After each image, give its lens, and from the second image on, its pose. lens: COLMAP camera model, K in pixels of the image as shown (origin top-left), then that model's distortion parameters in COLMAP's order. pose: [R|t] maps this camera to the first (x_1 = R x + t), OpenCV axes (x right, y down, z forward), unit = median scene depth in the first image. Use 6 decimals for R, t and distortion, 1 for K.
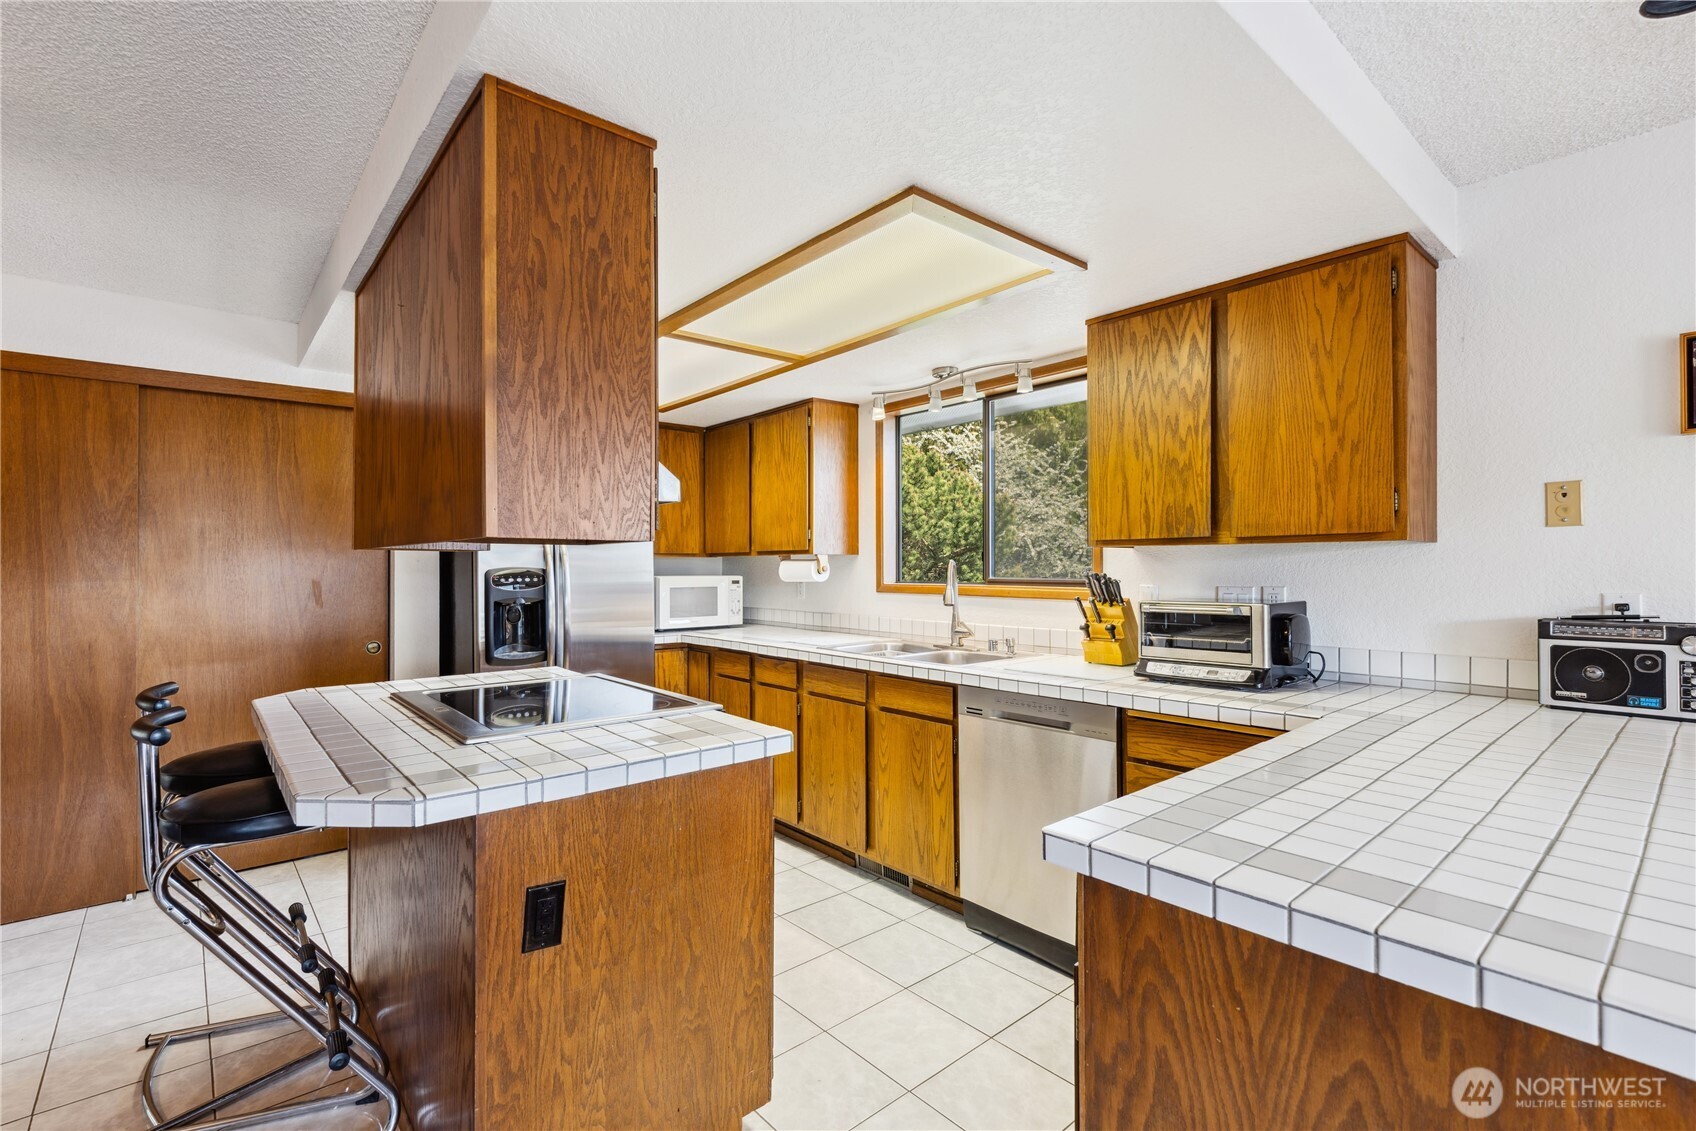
lens RADIAL K [[794.8, 0, 852.0], [0, 794.8, 561.7], [0, 0, 1]] dist [0.004024, 0.000451]
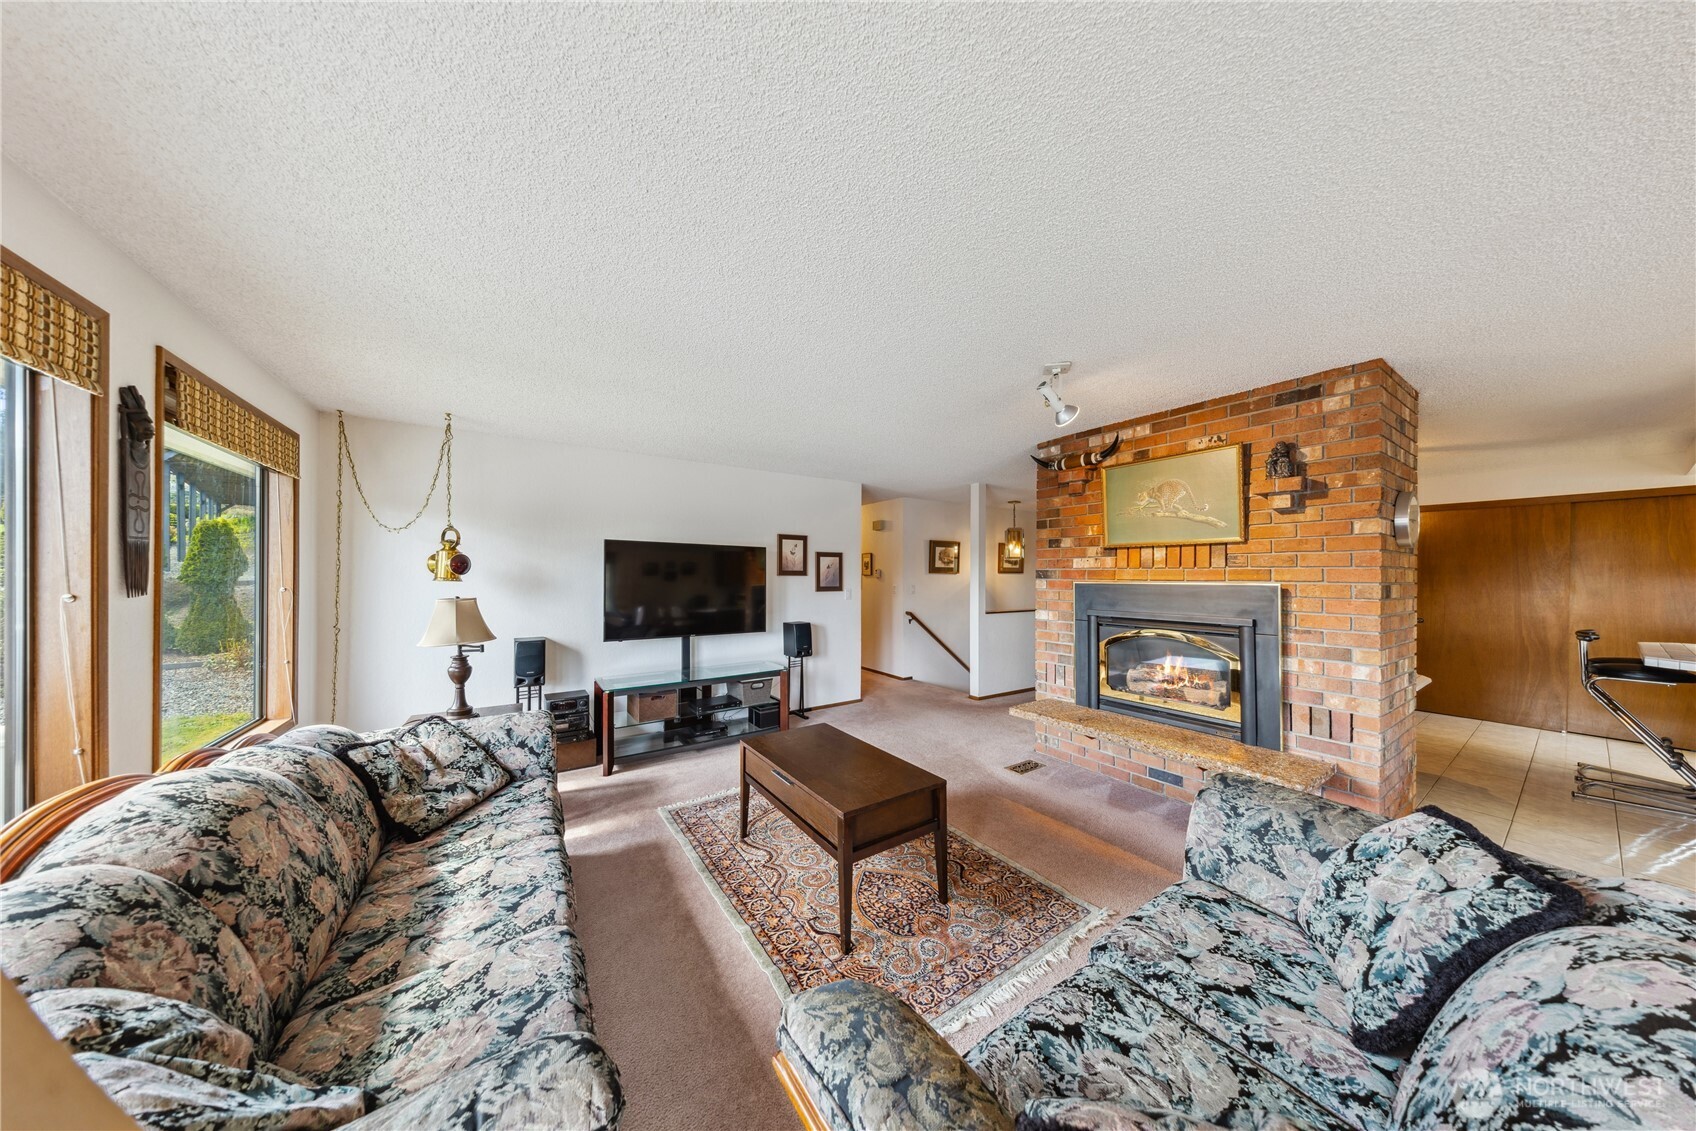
lens RADIAL K [[501.6, 0, 854.4], [0, 501.6, 573.1], [0, 0, 1]] dist [-0.001018, -0.000091]
pose [[-0.139733, -0.004182, -0.990180, 0.772097], [-0.011300, 0.999933, -0.002629, -0.000274], [0.990125, 0.010822, -0.139771, -0.787776]]
